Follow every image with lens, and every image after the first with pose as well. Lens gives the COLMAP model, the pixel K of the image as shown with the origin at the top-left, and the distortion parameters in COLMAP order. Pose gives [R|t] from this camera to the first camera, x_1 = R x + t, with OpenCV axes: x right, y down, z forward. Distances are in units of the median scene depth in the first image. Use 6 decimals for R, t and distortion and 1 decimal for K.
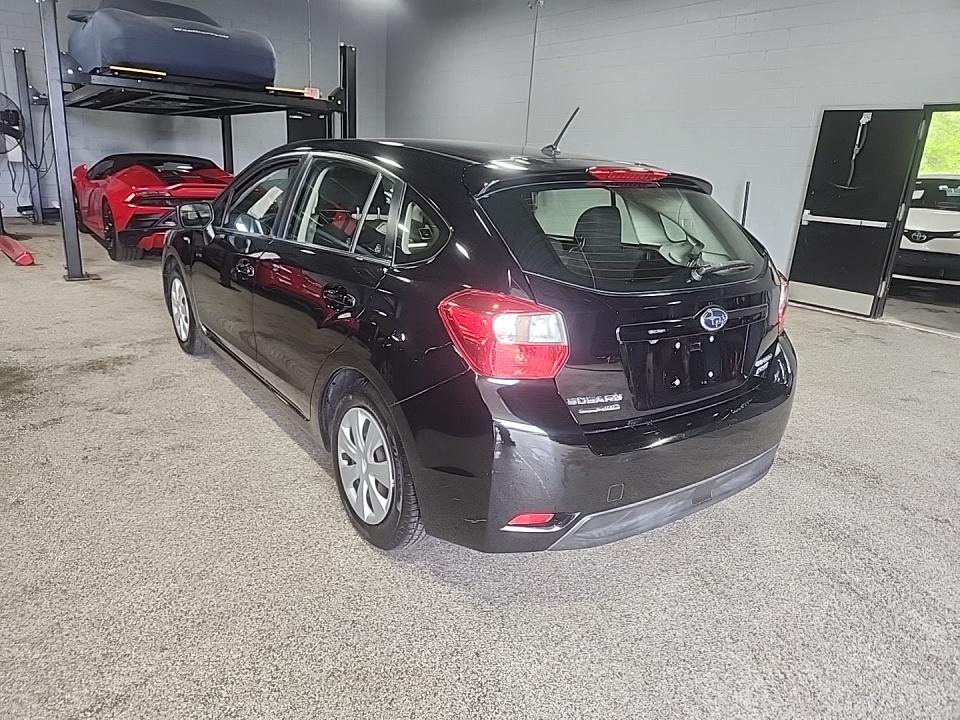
lens RADIAL K [[637.0, 0, 475.4], [0, 637.0, 358.5], [0, 0, 1]] dist [0.061850, -0.047492]
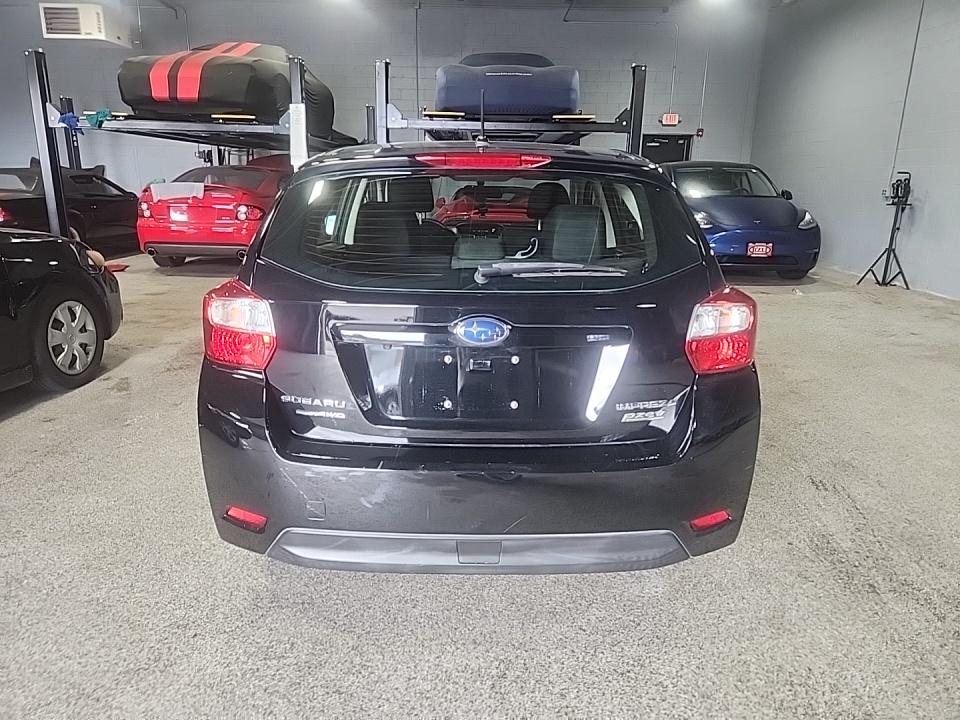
lens RADIAL K [[634.0, 0, 478.7], [0, 634.0, 349.5], [0, 0, 1]] dist [0.091799, -0.081759]
pose [[0.814715, 0.108561, -0.569608, 0.752450], [-0.141386, 0.989861, -0.013569, -0.025260], [0.562360, 0.091590, 0.821804, 0.320410]]
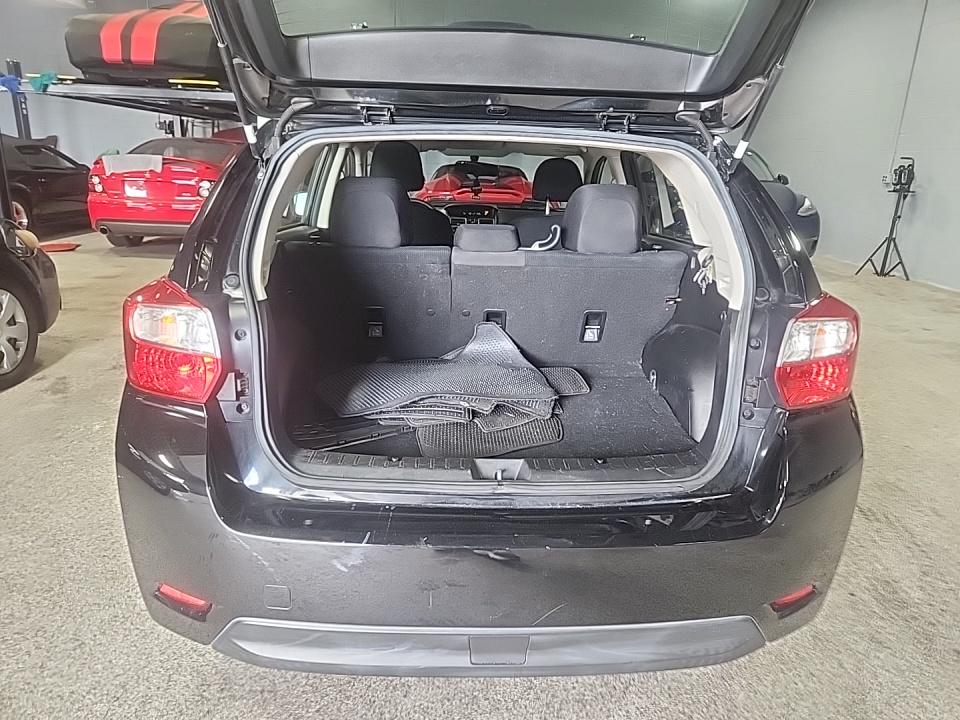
lens RADIAL K [[645.3, 0, 478.2], [0, 645.3, 345.3], [0, 0, 1]] dist [0.063307, -0.049438]
pose [[0.834119, 0.125404, -0.537140, 0.607275], [-0.148445, 0.988921, 0.000362, -0.061027], [0.531234, 0.079434, 0.843493, 0.449828]]
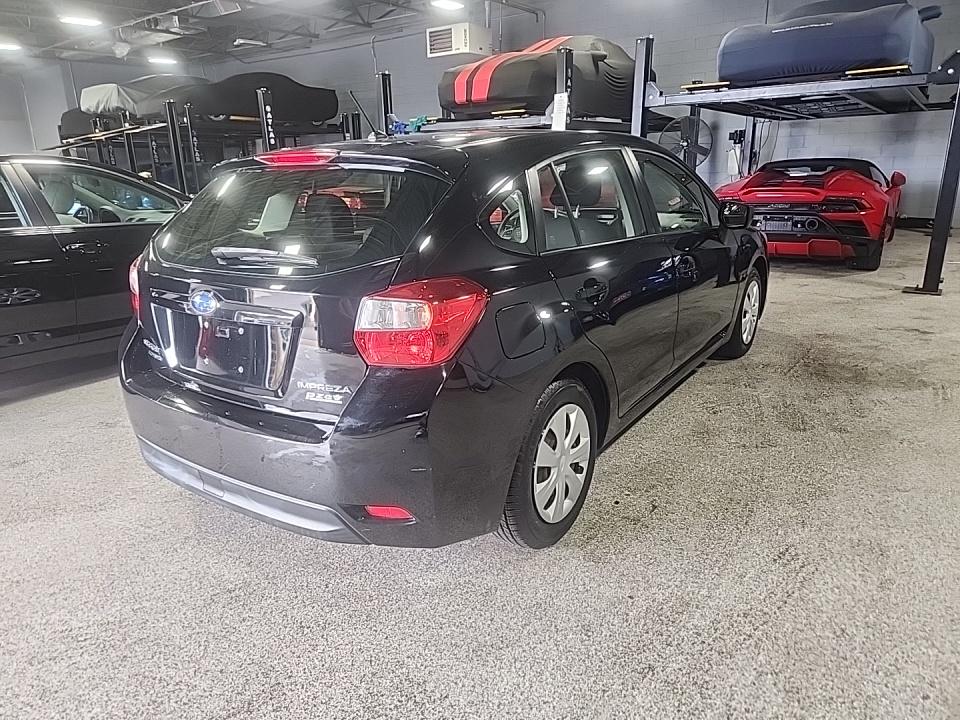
lens RADIAL K [[645.3, 0, 478.2], [0, 645.3, 345.3], [0, 0, 1]] dist [0.063307, -0.049438]
pose [[0.323128, 0.194987, -0.926050, 1.313041], [-0.230324, 0.965323, 0.122889, -0.198969], [0.917899, 0.173583, 0.356833, 0.951436]]
